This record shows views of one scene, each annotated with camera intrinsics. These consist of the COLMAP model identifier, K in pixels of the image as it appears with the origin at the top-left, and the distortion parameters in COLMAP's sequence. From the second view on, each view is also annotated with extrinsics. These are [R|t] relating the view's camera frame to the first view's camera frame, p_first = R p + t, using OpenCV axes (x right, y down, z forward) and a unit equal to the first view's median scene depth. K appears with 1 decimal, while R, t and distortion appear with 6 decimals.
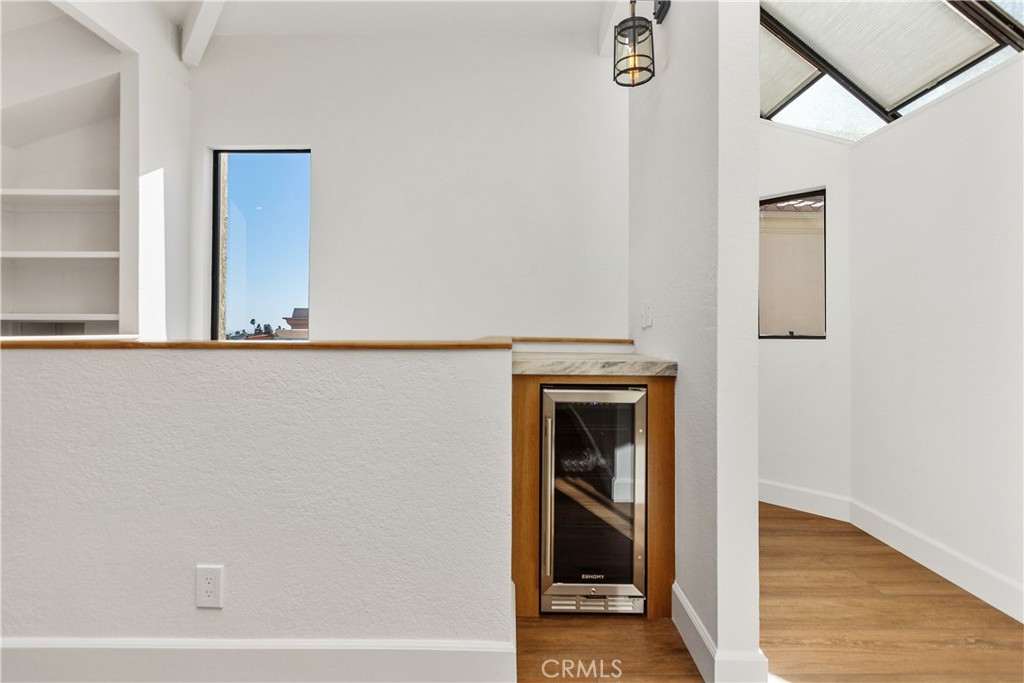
lens RADIAL K [[489.7, 0, 512.2], [0, 489.7, 333.7], [0, 0, 1]] dist [-0.002816, -0.000359]
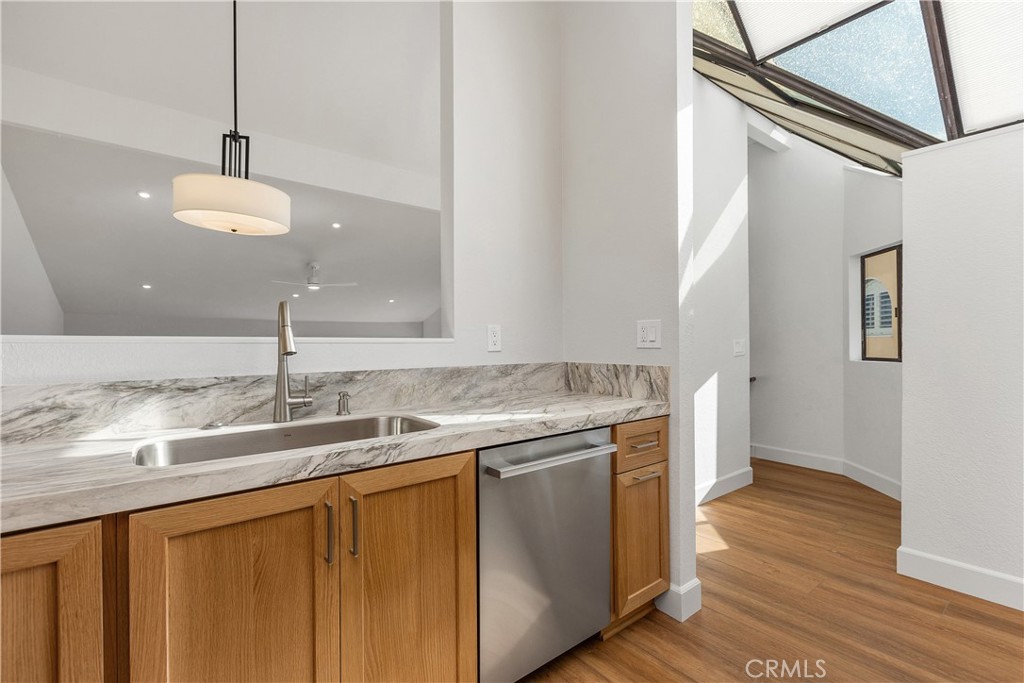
lens RADIAL K [[458.4, 0, 511.8], [0, 458.4, 343.6], [0, 0, 1]] dist [0.003746, -0.001199]
pose [[0.613233, -0.004196, -0.789891, 1.278959], [-0.006423, 0.999926, -0.010299, -0.021446], [0.789876, 0.011389, 0.613161, -0.650102]]
